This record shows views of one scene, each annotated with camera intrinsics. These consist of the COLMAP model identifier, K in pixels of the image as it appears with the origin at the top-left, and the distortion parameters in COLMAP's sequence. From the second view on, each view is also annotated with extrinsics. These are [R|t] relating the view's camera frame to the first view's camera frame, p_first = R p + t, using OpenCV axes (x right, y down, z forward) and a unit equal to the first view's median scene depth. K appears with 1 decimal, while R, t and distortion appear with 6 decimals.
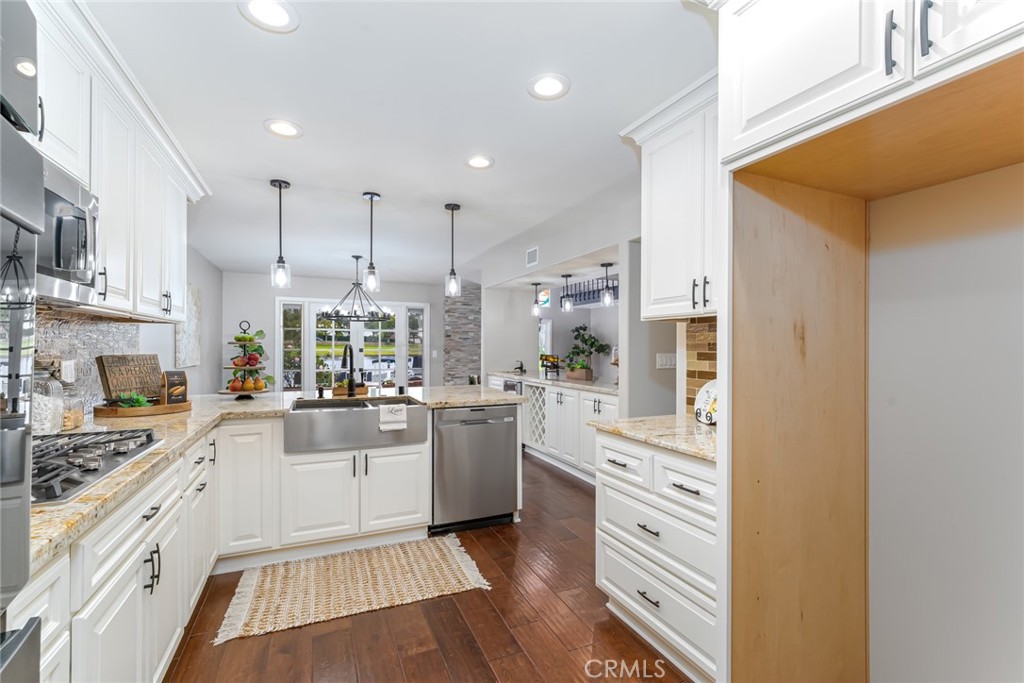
lens RADIAL K [[450.4, 0, 515.0], [0, 450.4, 347.9], [0, 0, 1]] dist [0.000913, 0.000123]
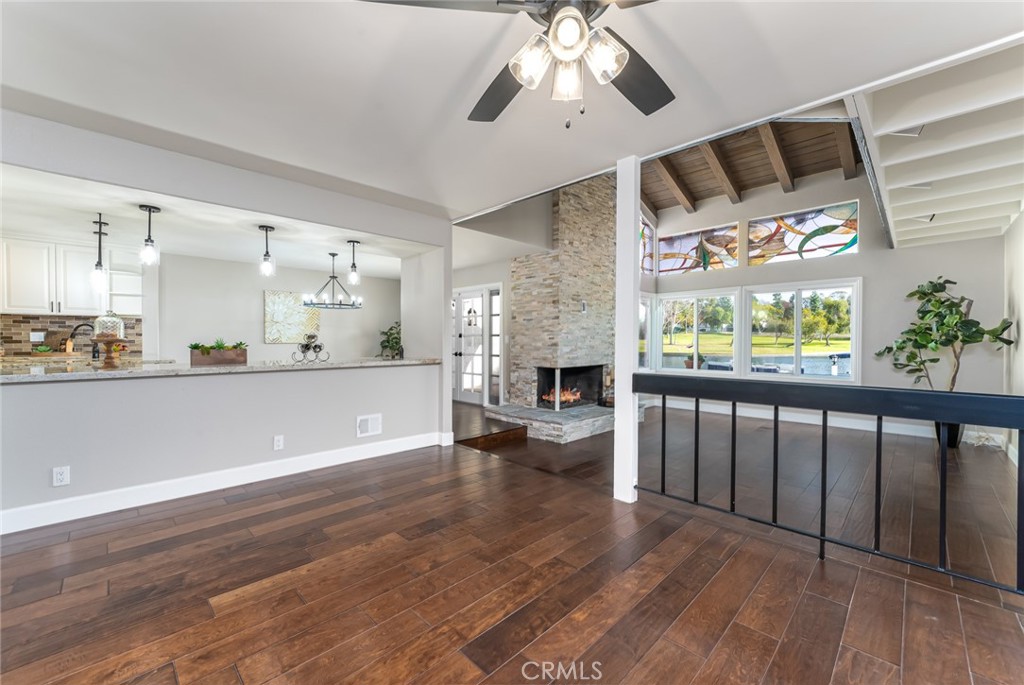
lens RADIAL K [[410.3, 0, 512.0], [0, 410.3, 342.5], [0, 0, 1]] dist [-0.015111, -0.000036]
pose [[0.351767, 0.001577, -0.936086, 0.752305], [-0.005327, 0.999986, -0.000317, 0.026248], [0.936072, 0.005098, 0.351770, 0.967463]]
